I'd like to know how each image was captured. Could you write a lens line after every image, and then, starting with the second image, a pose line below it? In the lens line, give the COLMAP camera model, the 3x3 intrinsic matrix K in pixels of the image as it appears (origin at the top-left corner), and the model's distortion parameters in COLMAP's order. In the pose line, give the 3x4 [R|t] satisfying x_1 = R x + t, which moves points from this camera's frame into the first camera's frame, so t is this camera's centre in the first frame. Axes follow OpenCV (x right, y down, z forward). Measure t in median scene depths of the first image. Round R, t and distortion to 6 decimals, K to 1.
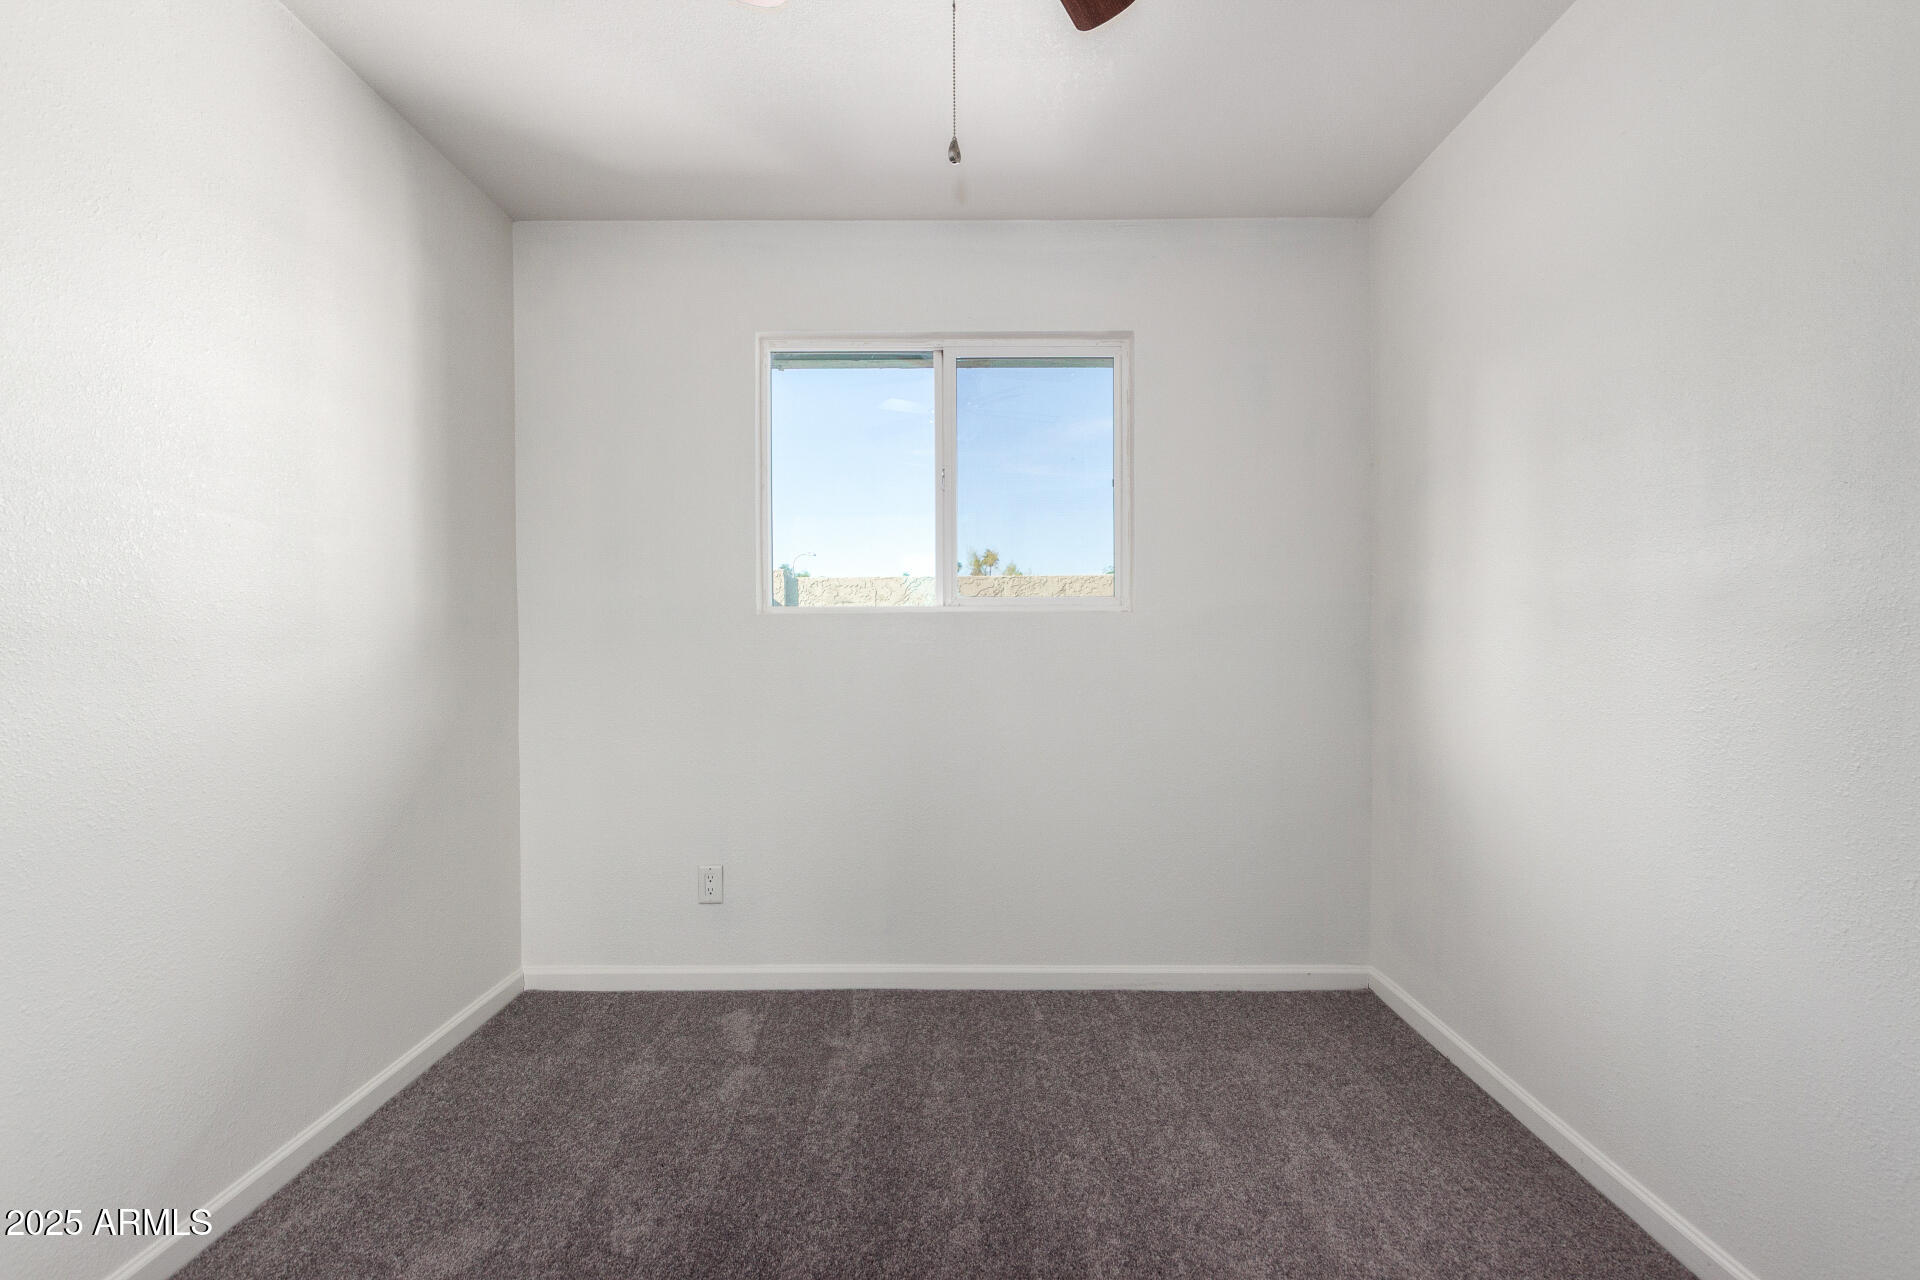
lens RADIAL K [[889.6, 0, 961.9], [0, 889.6, 637.5], [0, 0, 1]] dist [0.014027, -0.007979]
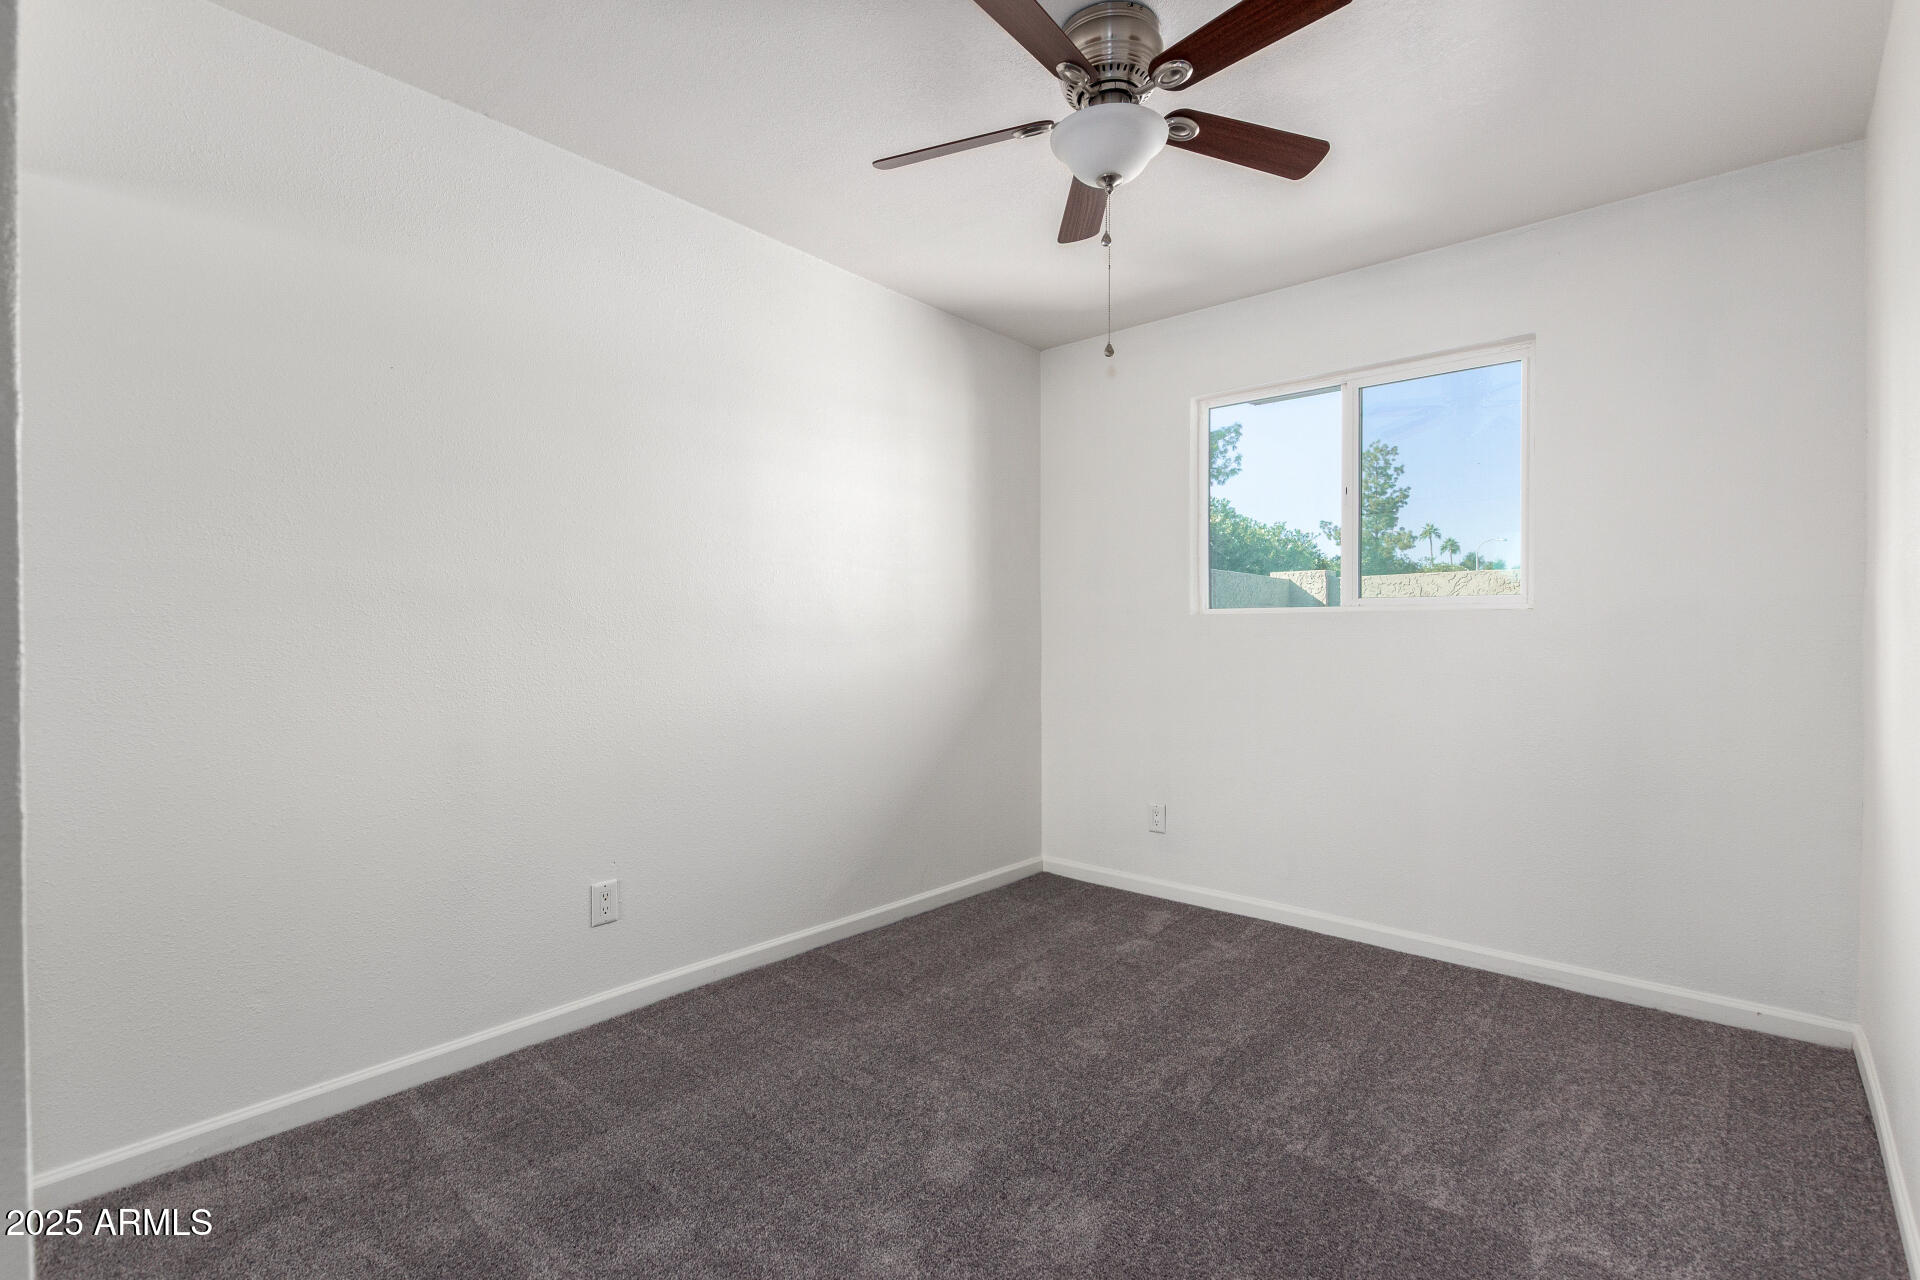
lens RADIAL K [[889.6, 0, 961.9], [0, 889.6, 637.5], [0, 0, 1]] dist [0.014027, -0.007979]
pose [[0.754255, 0.009072, -0.656519, 0.402714], [-0.006393, 0.999959, 0.006473, -0.000179], [0.656551, -0.000685, 0.754282, -0.214239]]
